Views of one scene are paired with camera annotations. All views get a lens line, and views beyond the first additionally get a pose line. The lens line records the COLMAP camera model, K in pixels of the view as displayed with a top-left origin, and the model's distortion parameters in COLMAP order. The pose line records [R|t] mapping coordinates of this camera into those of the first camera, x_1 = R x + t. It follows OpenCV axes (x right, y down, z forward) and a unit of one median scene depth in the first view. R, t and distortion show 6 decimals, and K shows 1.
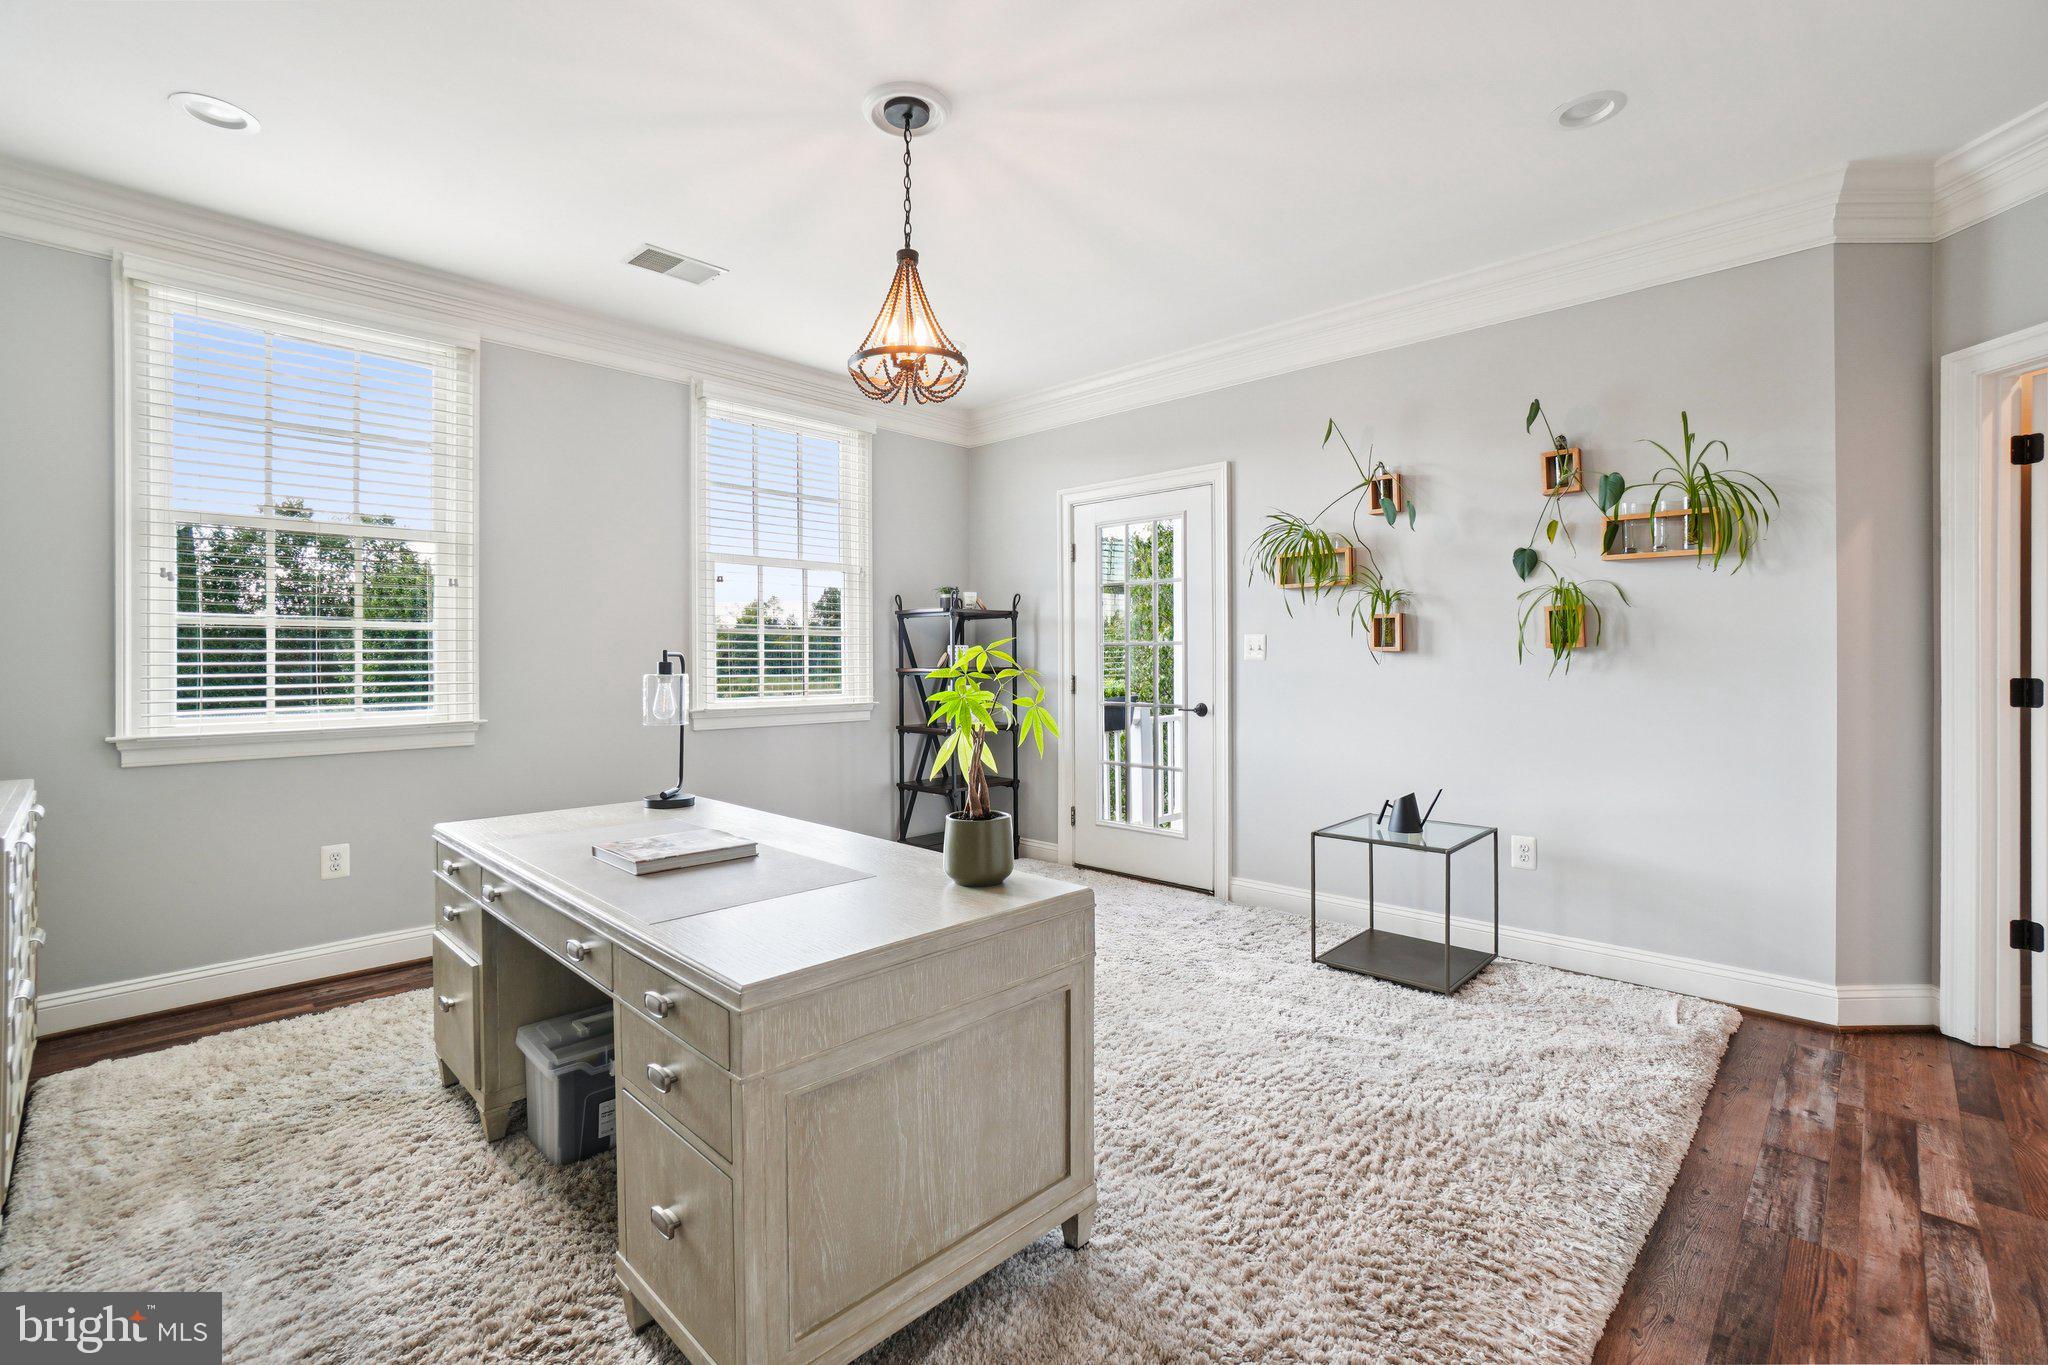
lens RADIAL K [[892.7, 0, 1026.7], [0, 892.7, 660.1], [0, 0, 1]] dist [-0.017967, -0.000010]
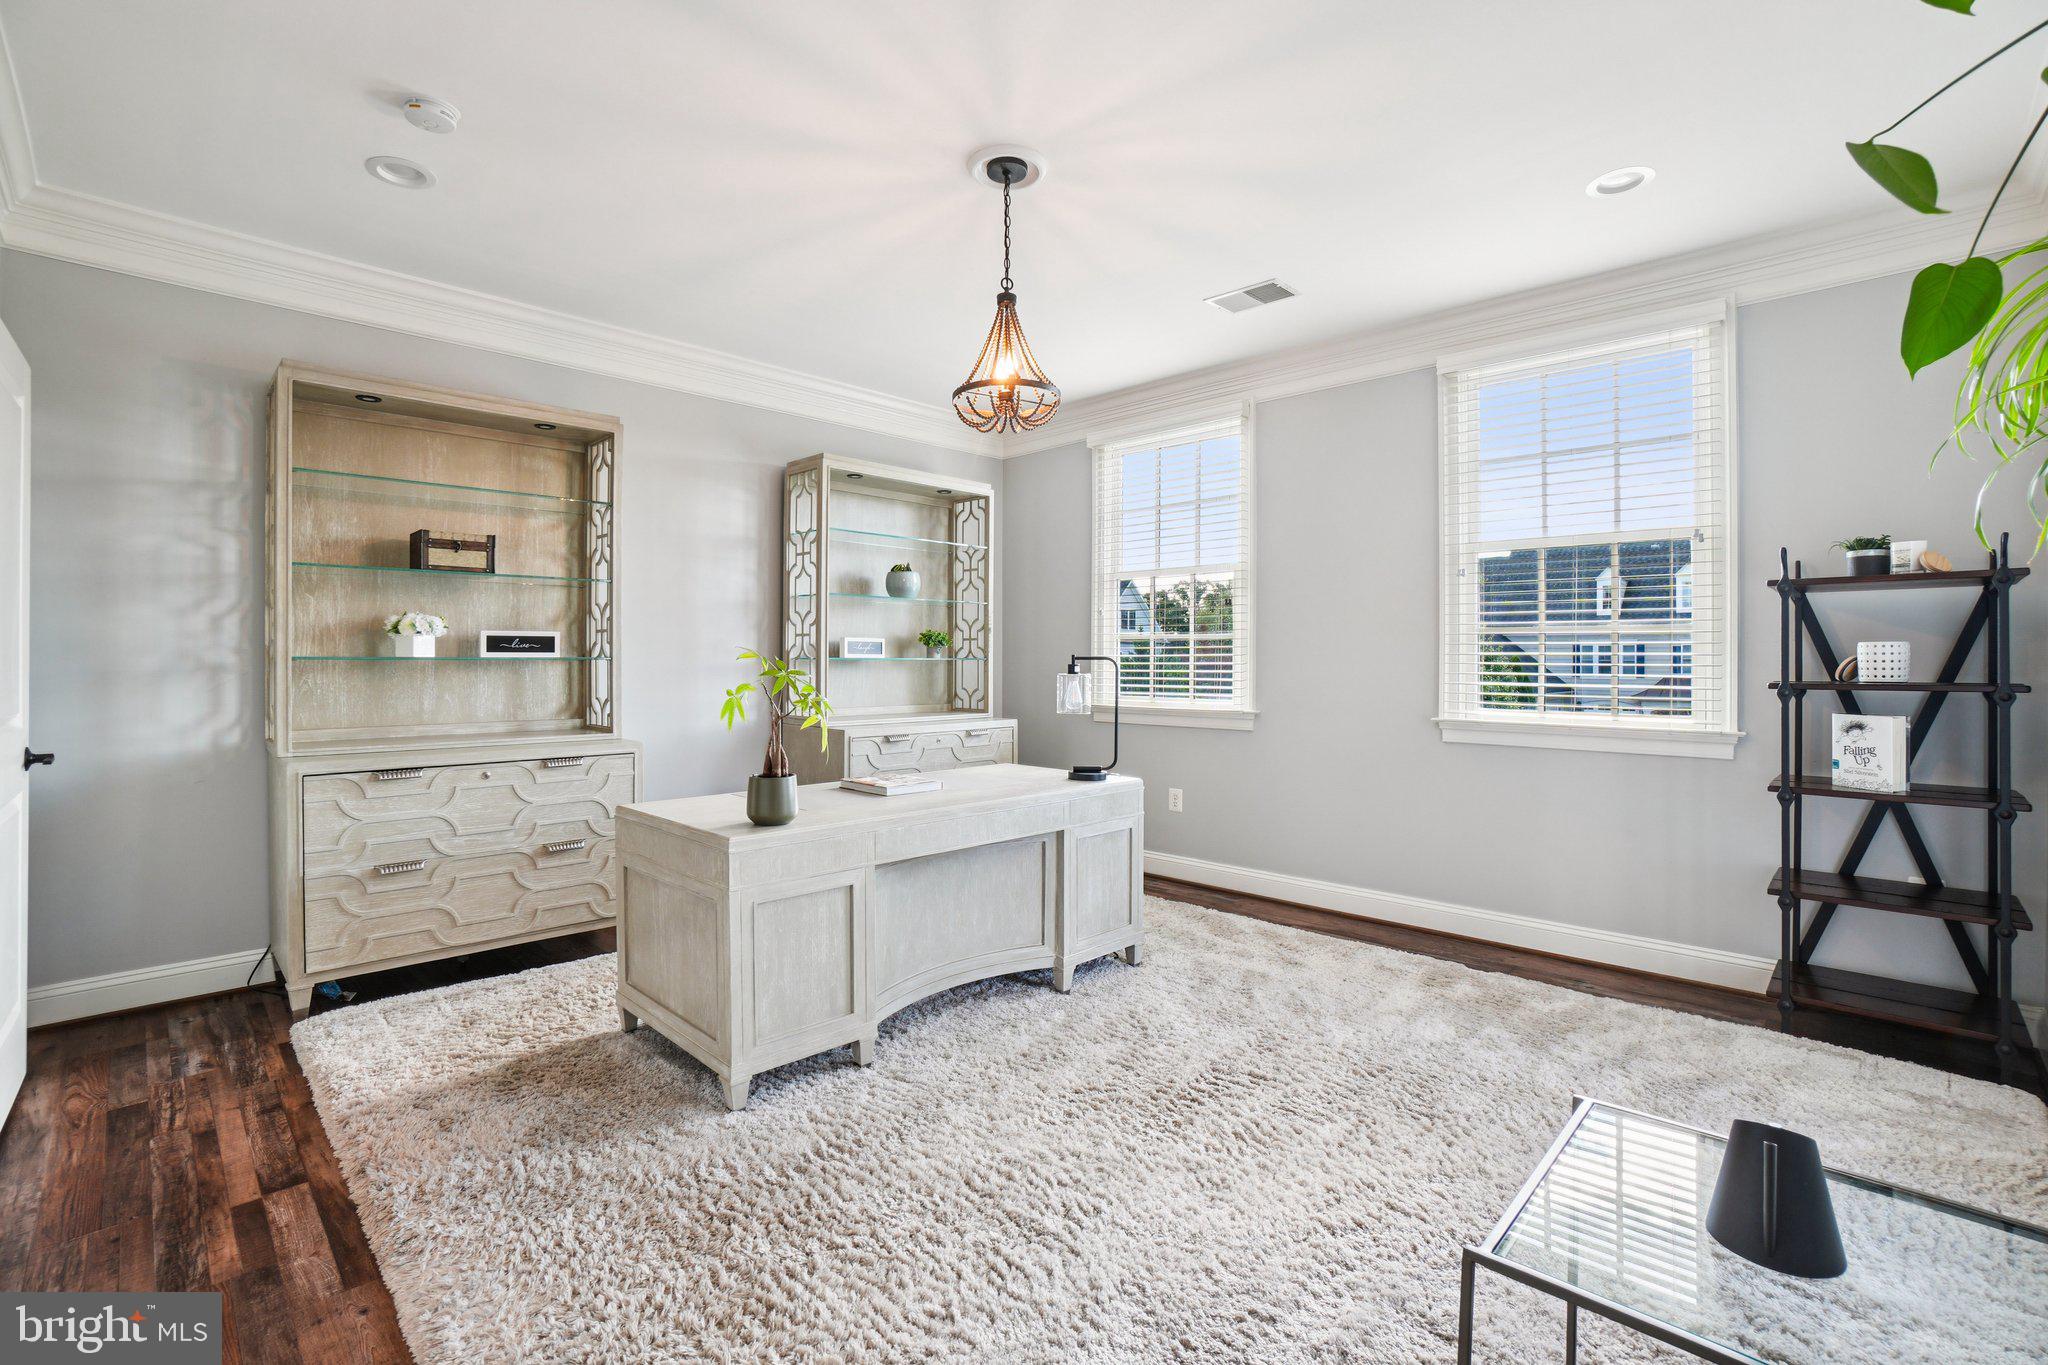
lens RADIAL K [[916.1, 0, 1025.0], [0, 916.1, 658.3], [0, 0, 1]] dist [-0.042607, -0.000116]
pose [[0.005491, 0.001485, -0.999984, 0.688029], [-0.006288, 0.999979, 0.001450, -0.005810], [0.999965, 0.006280, 0.005500, 0.700989]]
